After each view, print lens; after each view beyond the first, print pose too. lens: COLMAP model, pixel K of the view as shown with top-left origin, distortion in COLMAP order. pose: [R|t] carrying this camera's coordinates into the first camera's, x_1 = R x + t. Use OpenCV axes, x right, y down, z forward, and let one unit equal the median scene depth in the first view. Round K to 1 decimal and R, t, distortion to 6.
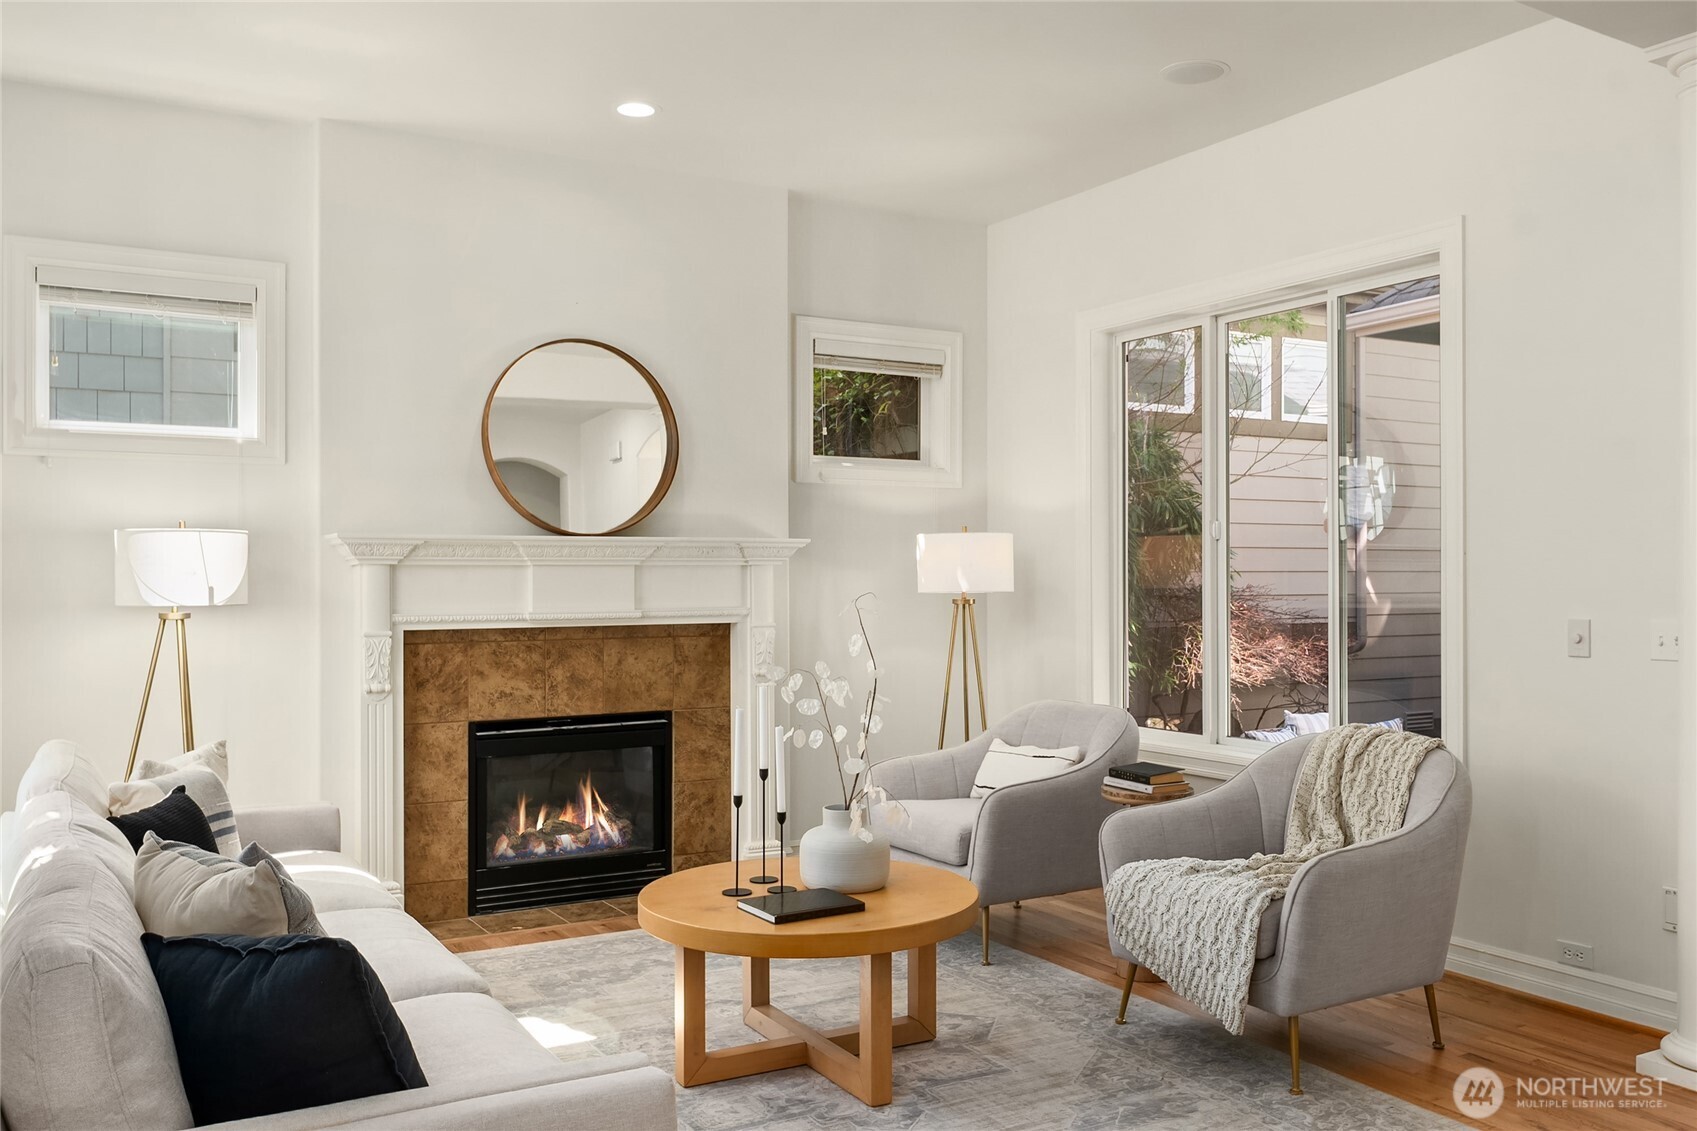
lens RADIAL K [[1404.2, 0, 861.5], [0, 1404.2, 567.4], [0, 0, 1]] dist [-0.004175, 0.004499]
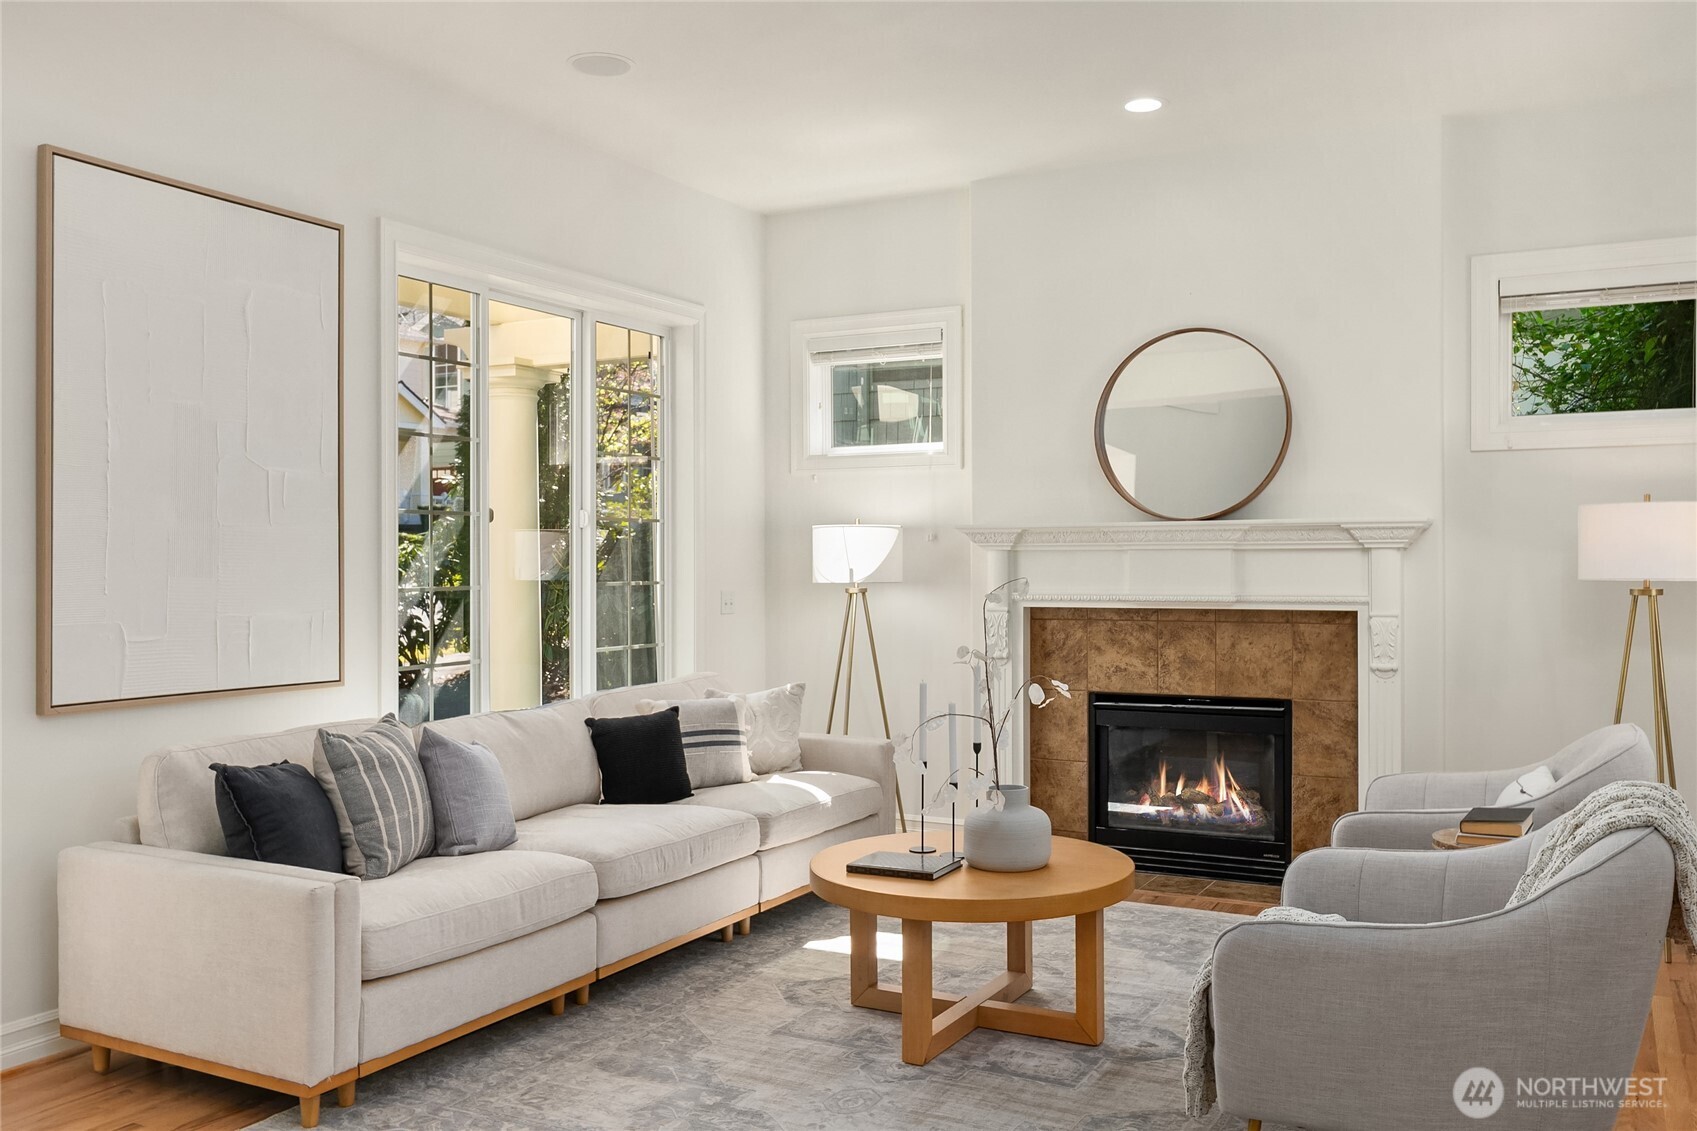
lens RADIAL K [[1404.2, 0, 864.6], [0, 1404.2, 565.0], [0, 0, 1]] dist [-0.004175, 0.004499]
pose [[0.534627, 0.002932, -0.845083, 0.545870], [0.007458, 0.999939, 0.008188, -0.000085], [0.845055, -0.010680, 0.534573, 0.253650]]
